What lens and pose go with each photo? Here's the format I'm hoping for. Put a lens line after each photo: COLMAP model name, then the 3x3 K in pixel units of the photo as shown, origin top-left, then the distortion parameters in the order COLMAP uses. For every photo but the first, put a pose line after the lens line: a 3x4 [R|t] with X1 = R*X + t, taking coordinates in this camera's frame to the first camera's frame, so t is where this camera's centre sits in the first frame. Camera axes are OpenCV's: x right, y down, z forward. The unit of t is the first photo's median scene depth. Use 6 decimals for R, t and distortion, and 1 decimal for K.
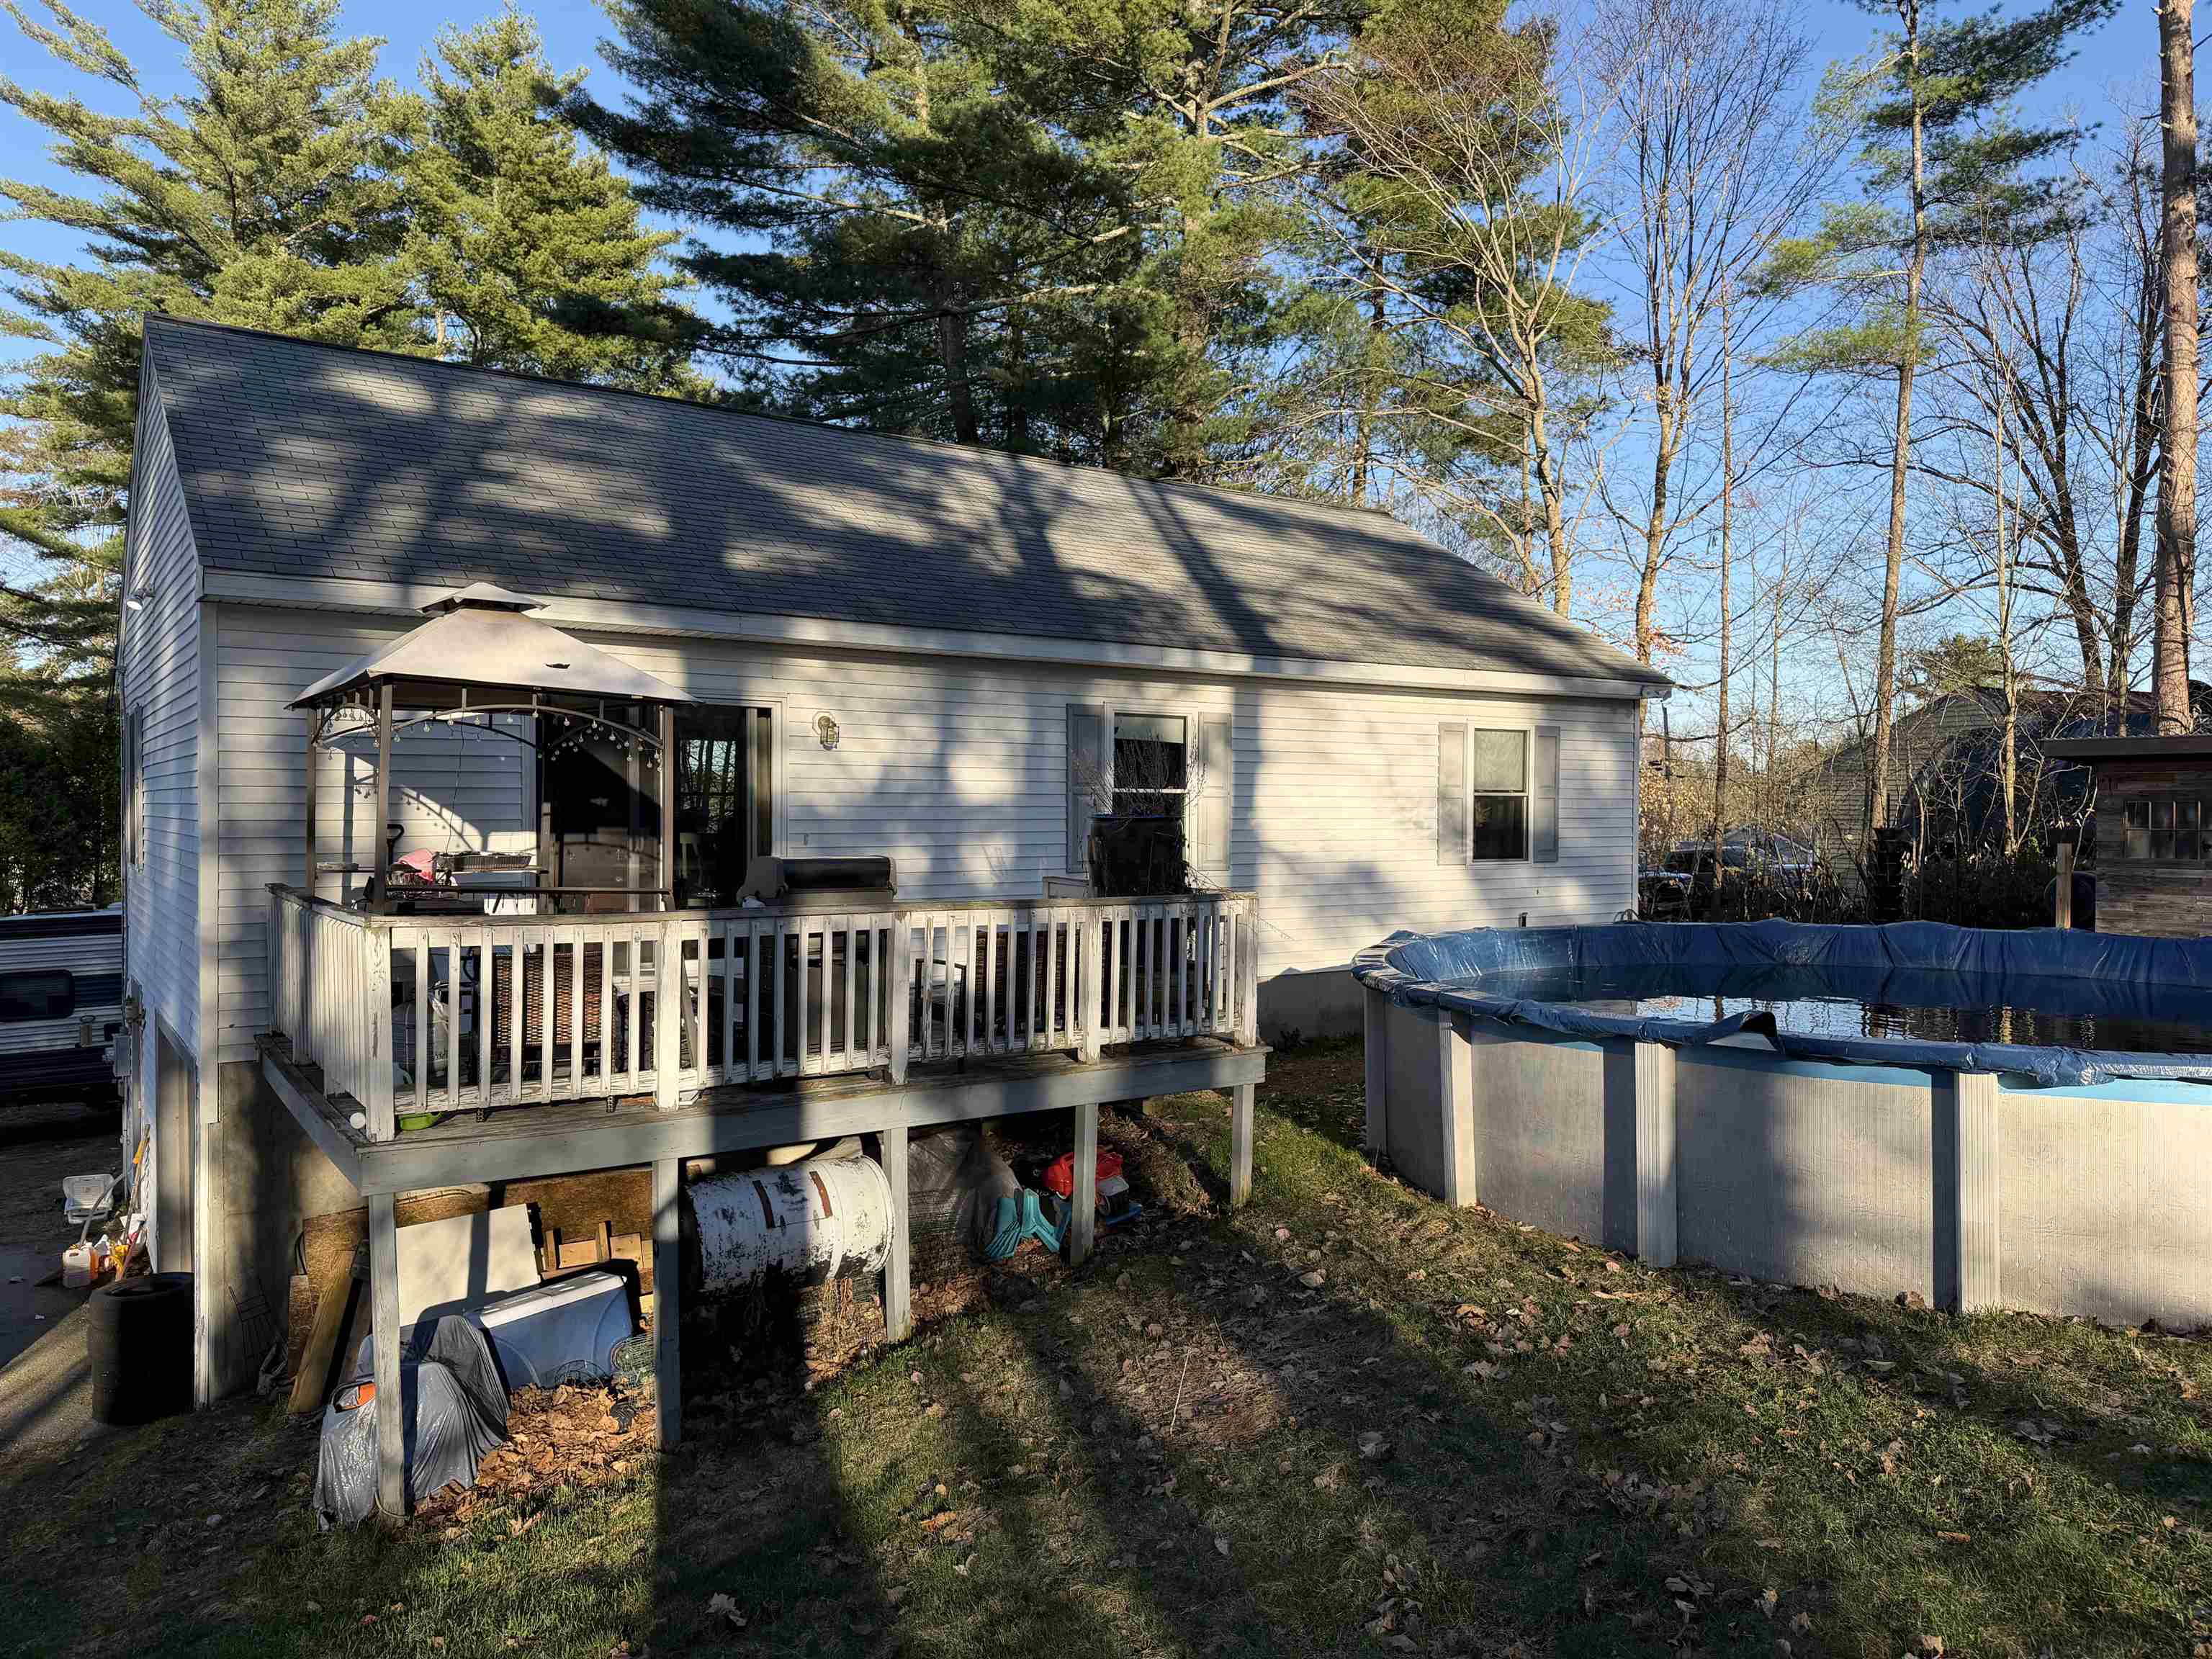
lens RADIAL K [[1563.5, 0, 1115.8], [0, 1563.5, 818.1], [0, 0, 1]] dist [0.013594, -0.013796]
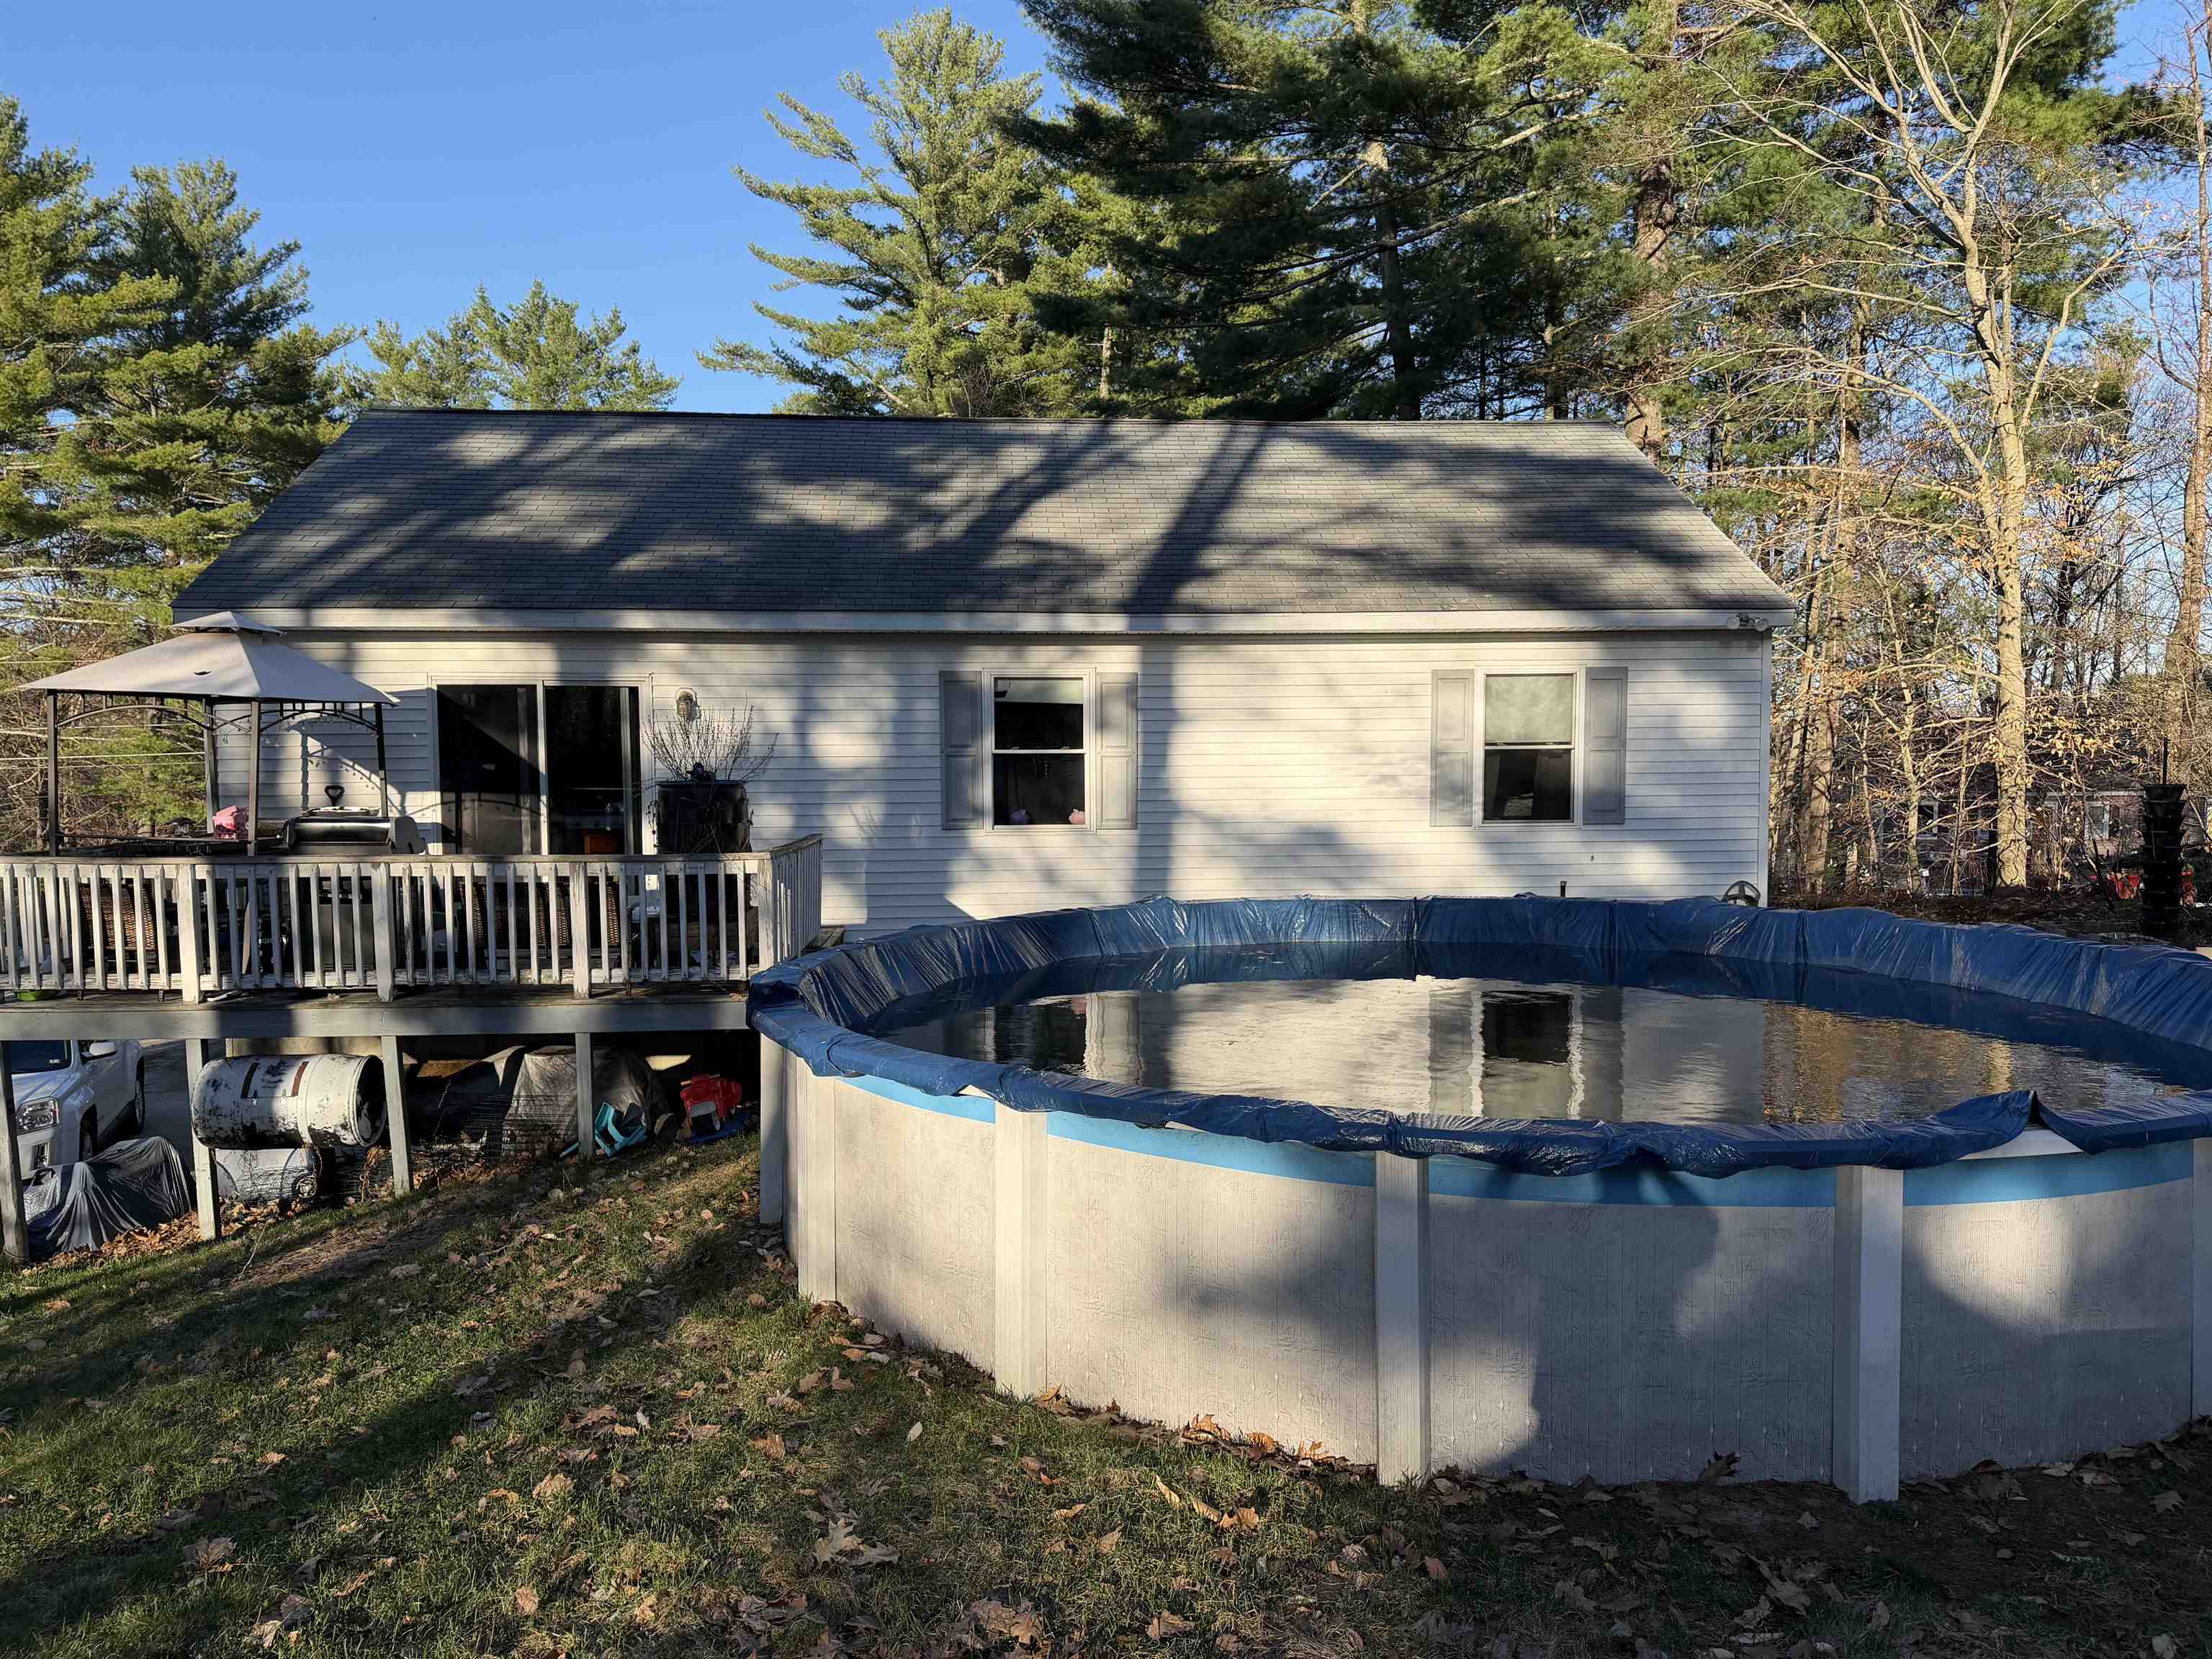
lens RADIAL K [[1563.5, 0, 1119.6], [0, 1563.5, 836.6], [0, 0, 1]] dist [0.013594, -0.013796]
pose [[0.863862, 0.020018, -0.503331, 0.636478], [0.004688, 0.998847, 0.047770, -0.011387], [0.503707, -0.043626, 0.862772, 0.142277]]
